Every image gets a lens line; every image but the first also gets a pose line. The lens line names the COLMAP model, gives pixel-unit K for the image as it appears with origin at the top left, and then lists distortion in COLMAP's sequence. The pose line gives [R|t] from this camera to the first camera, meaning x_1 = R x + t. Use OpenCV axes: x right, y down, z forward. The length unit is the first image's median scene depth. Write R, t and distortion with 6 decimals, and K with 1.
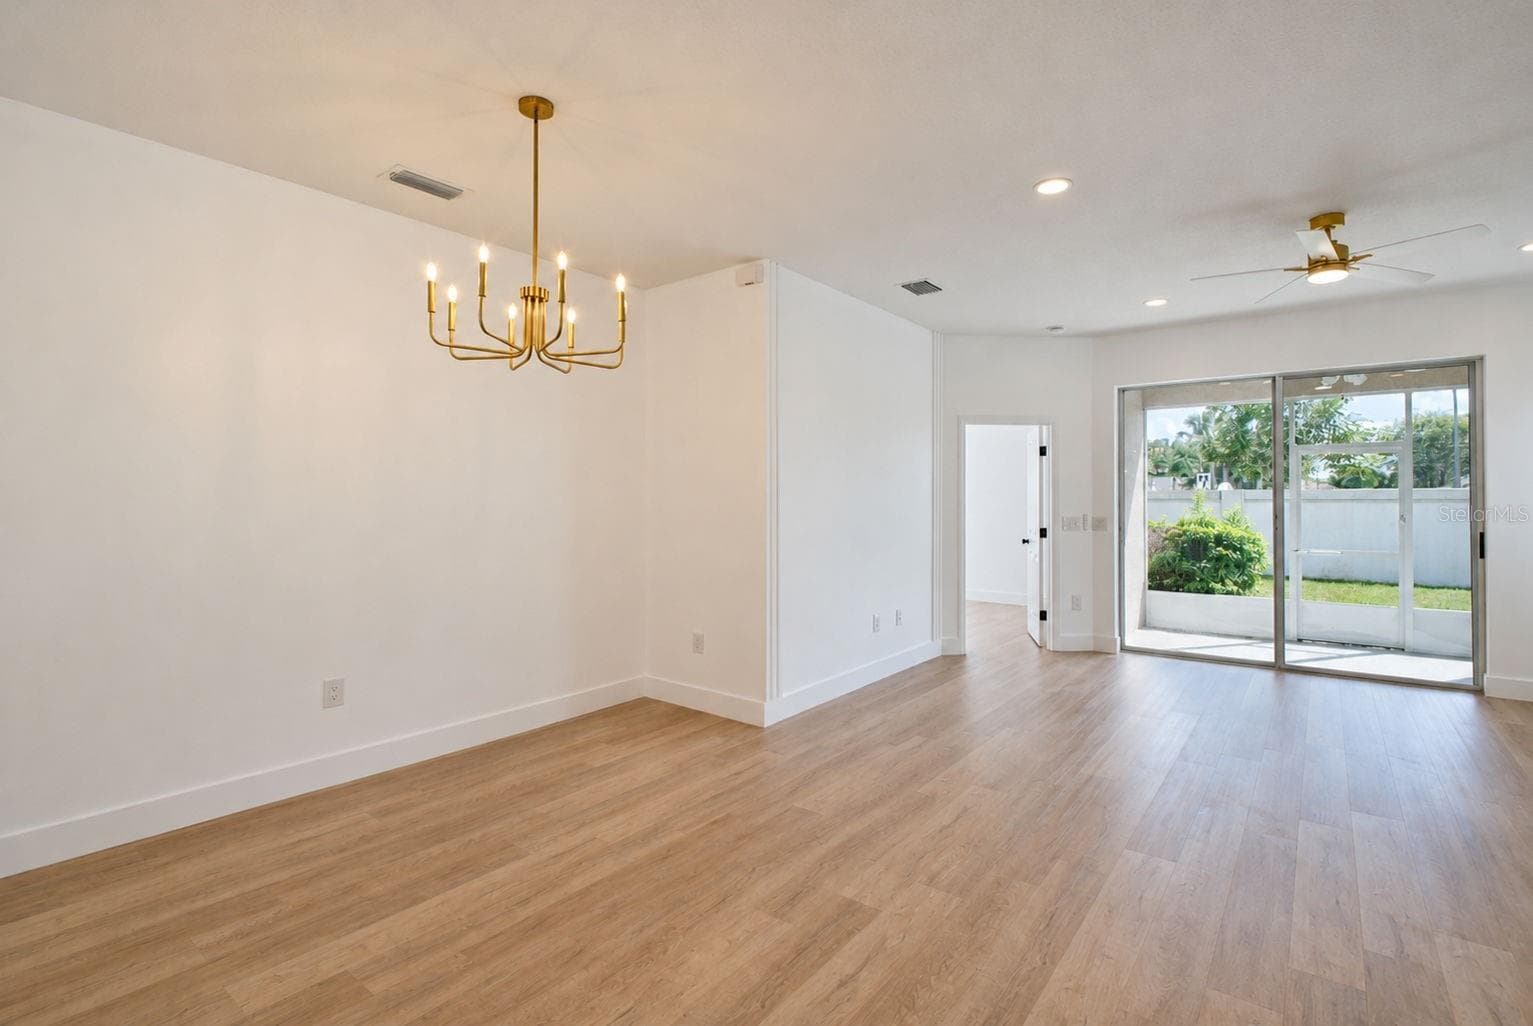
lens RADIAL K [[719.7, 0, 764.8], [0, 719.7, 486.2], [0, 0, 1]] dist [-0.002210, -0.000700]
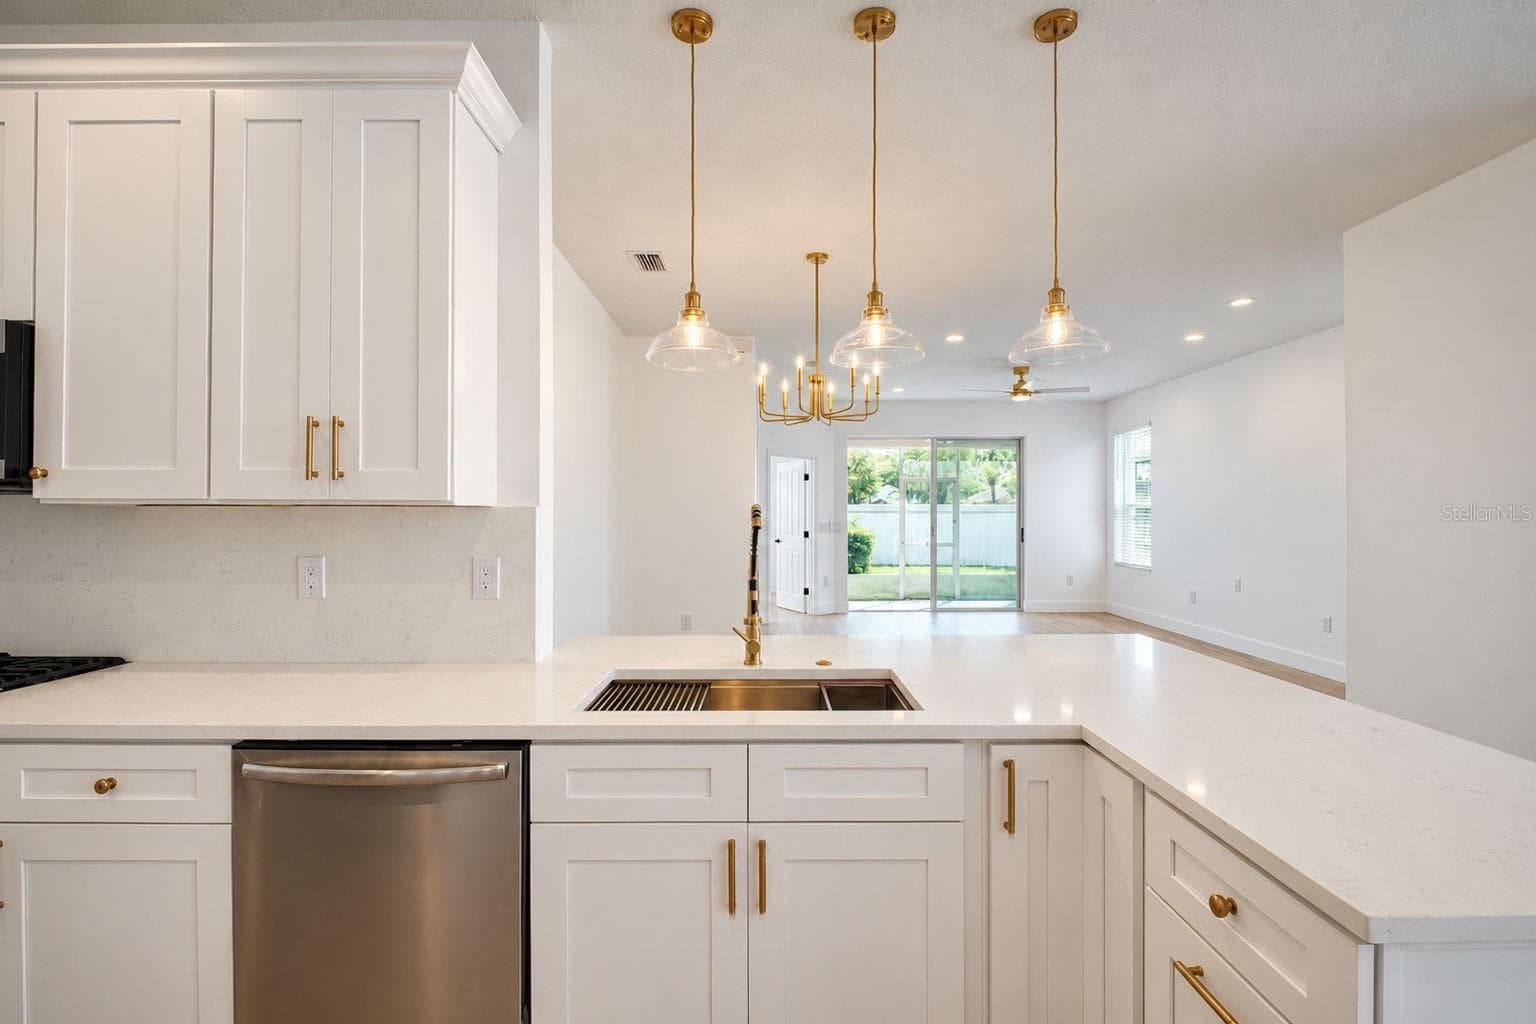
lens RADIAL K [[701.1, 0, 765.2], [0, 701.1, 502.1], [0, 0, 1]] dist [-0.002180, -0.000488]
pose [[0.787136, 0.010522, 0.616689, -0.701331], [-0.013491, 0.999909, 0.000160, 0.002329], [-0.616631, -0.008445, 0.787207, -0.062520]]
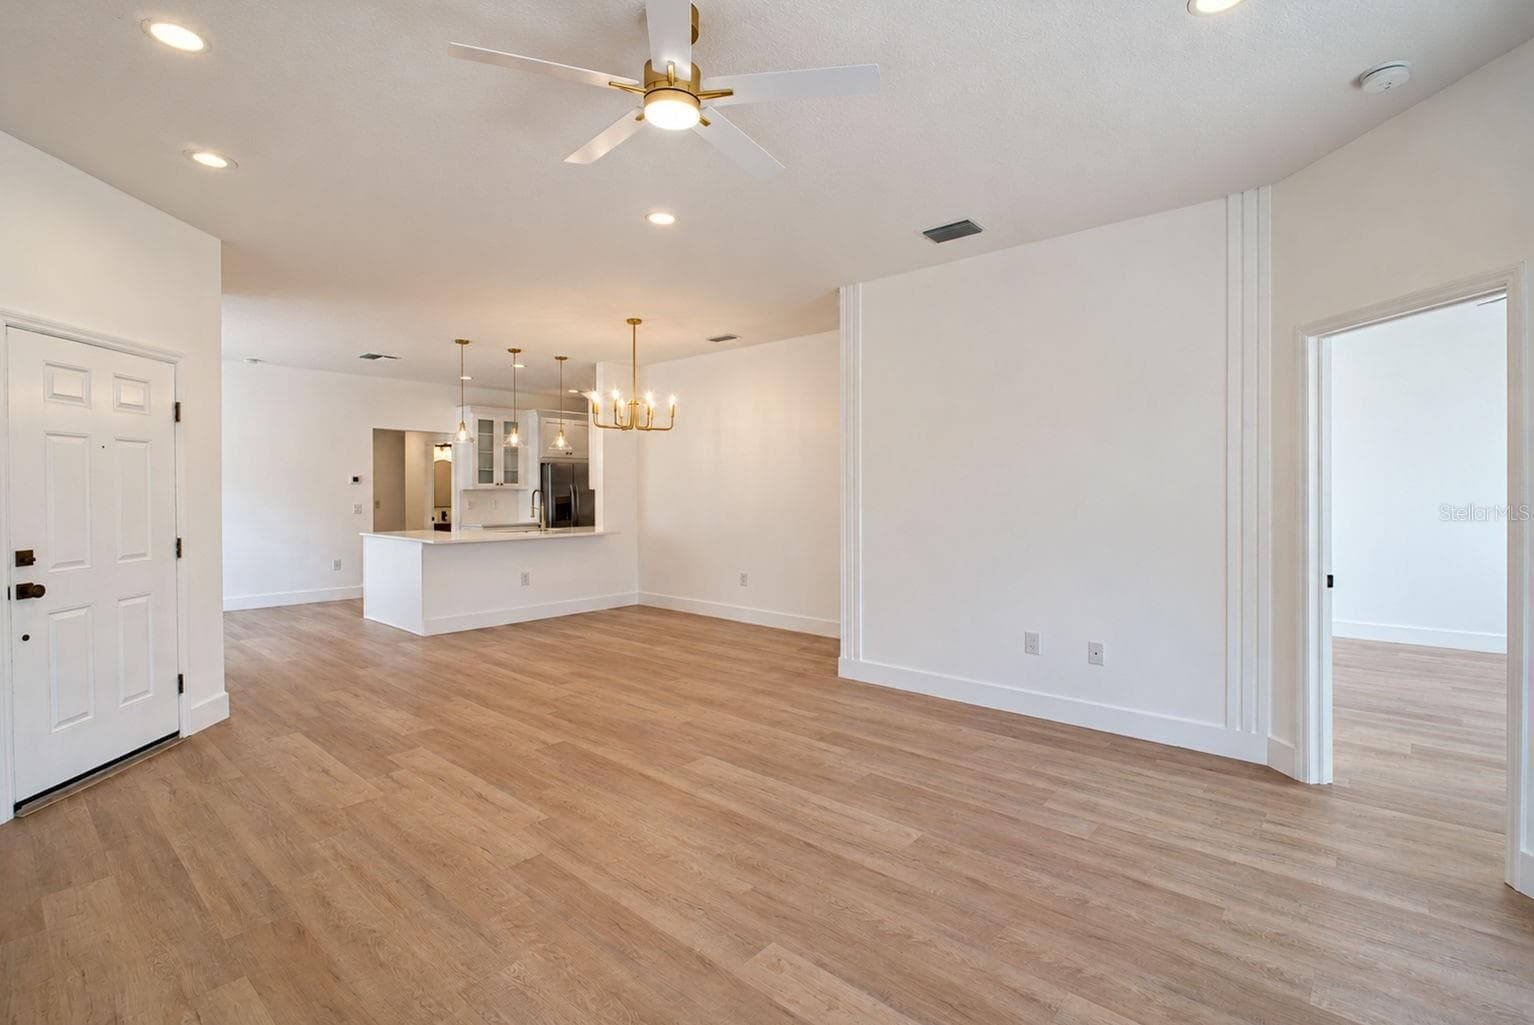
lens RADIAL K [[704.0, 0, 771.0], [0, 704.0, 496.5], [0, 0, 1]] dist [-0.001020, -0.007228]
pose [[-0.051820, 0.010811, -0.998598, 0.992228], [0.024386, 0.999657, 0.009557, 0.018118], [0.998359, -0.023857, -0.052066, 0.807396]]
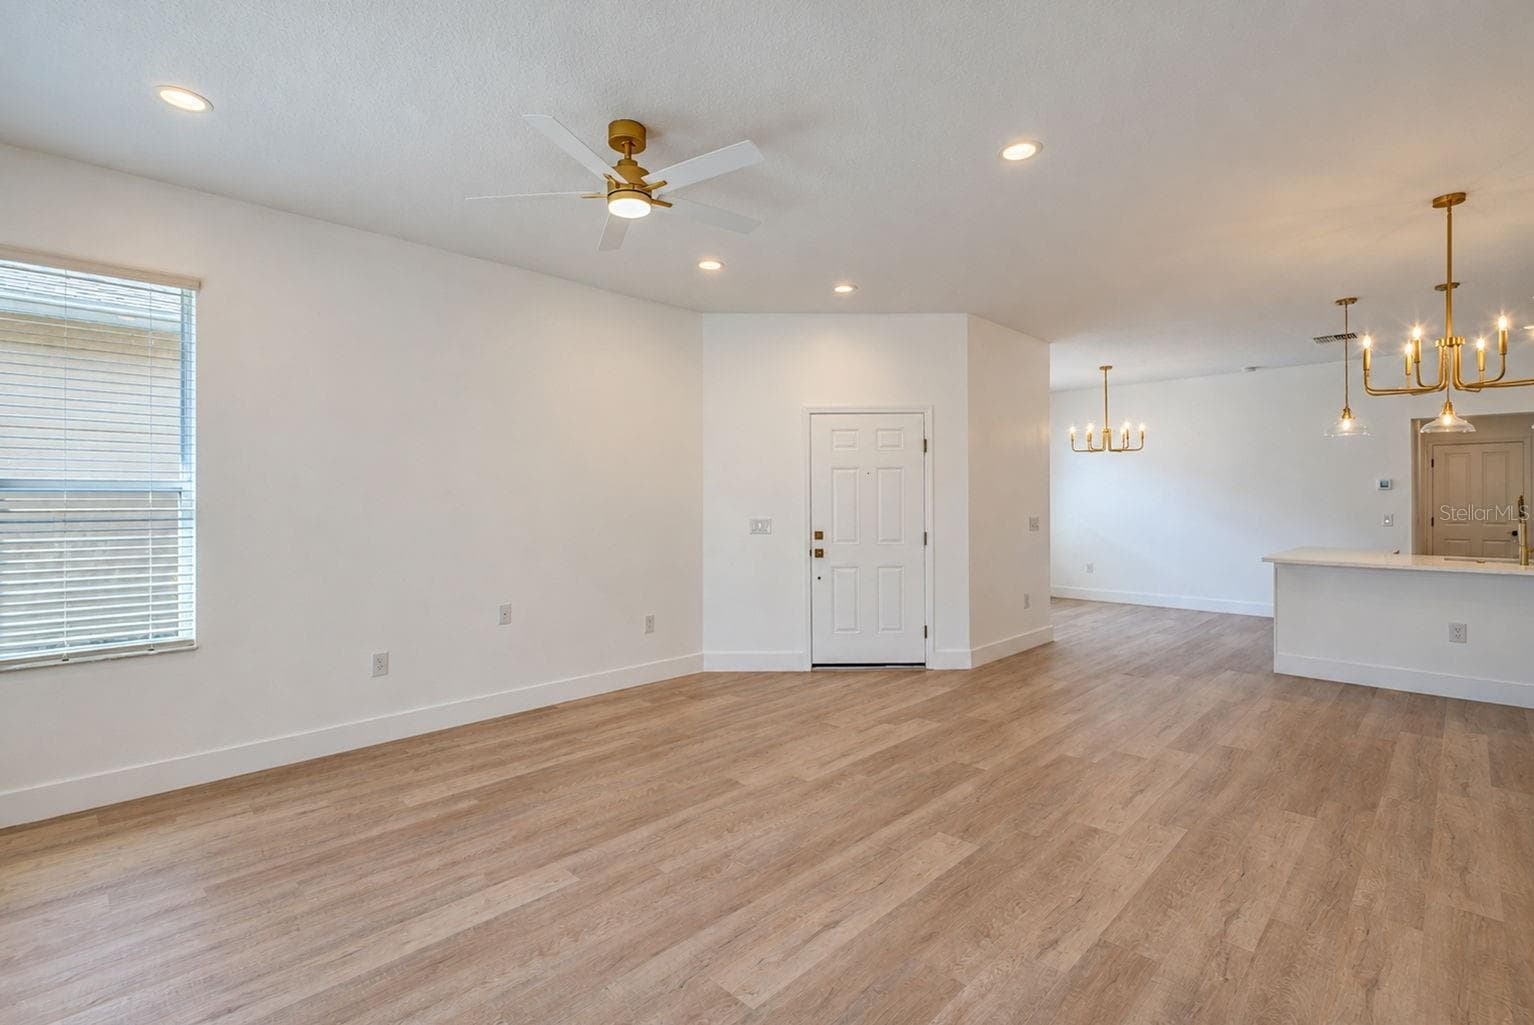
lens RADIAL K [[700.2, 0, 764.2], [0, 700.2, 502.6], [0, 0, 1]] dist [-0.002180, -0.000488]
pose [[-0.992596, 0.005174, 0.121352, 0.402680], [0.003234, 0.999864, -0.016180, 0.025832], [-0.121419, -0.015668, -0.992478, 1.252057]]
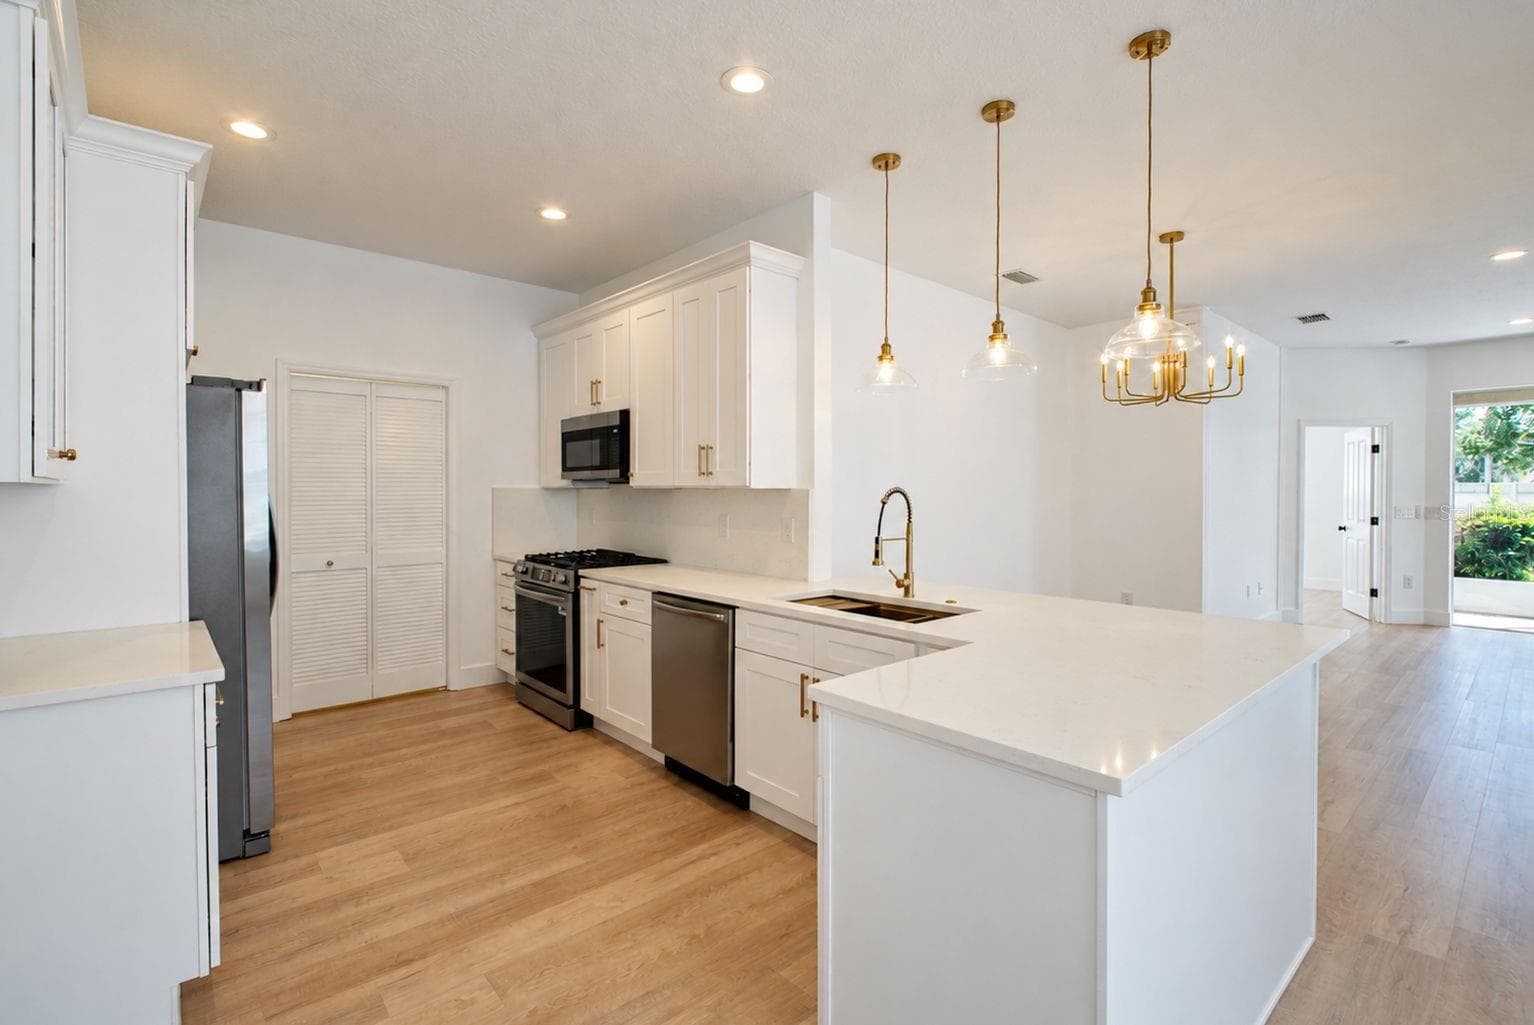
lens RADIAL K [[704.0, 0, 771.0], [0, 704.0, 496.5], [0, 0, 1]] dist [-0.001020, -0.007228]
pose [[0.985057, 0.006104, -0.172118, -0.474669], [-0.001209, 0.999592, 0.028532, -0.005255], [0.172222, -0.027897, 0.984663, -0.336463]]
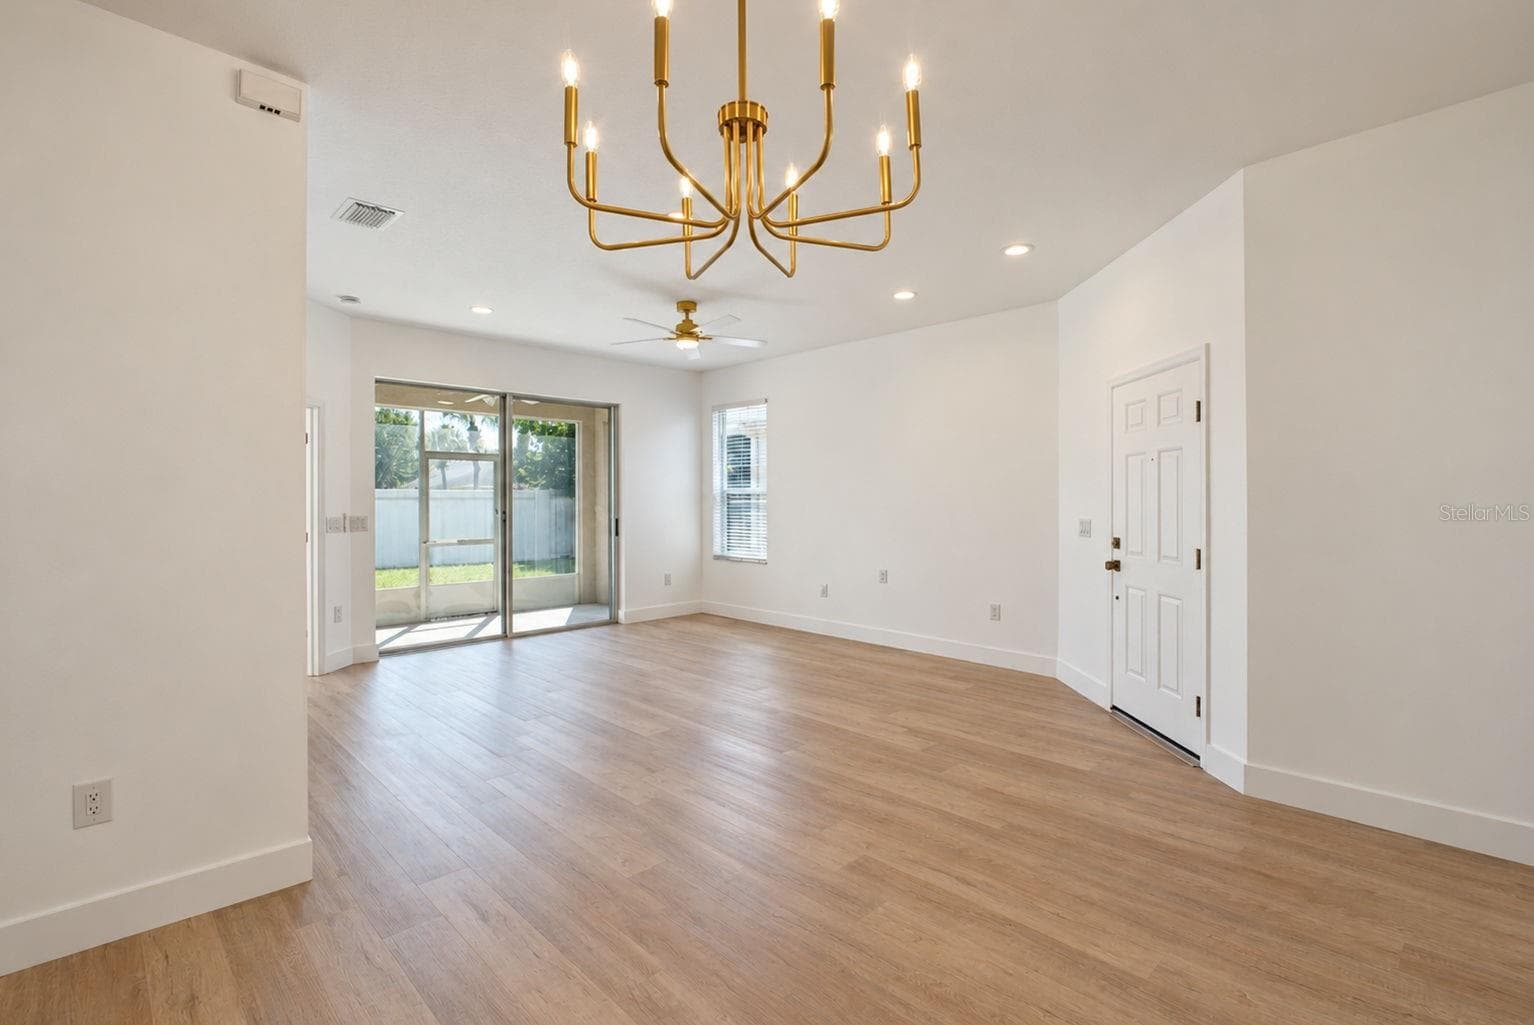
lens RADIAL K [[704.0, 0, 771.0], [0, 704.0, 496.5], [0, 0, 1]] dist [-0.001020, -0.007228]
pose [[0.123135, 0.004277, 0.992381, -0.450588], [-0.019017, 0.999817, -0.001950, 0.012583], [-0.992208, -0.018632, 0.123194, 0.473137]]
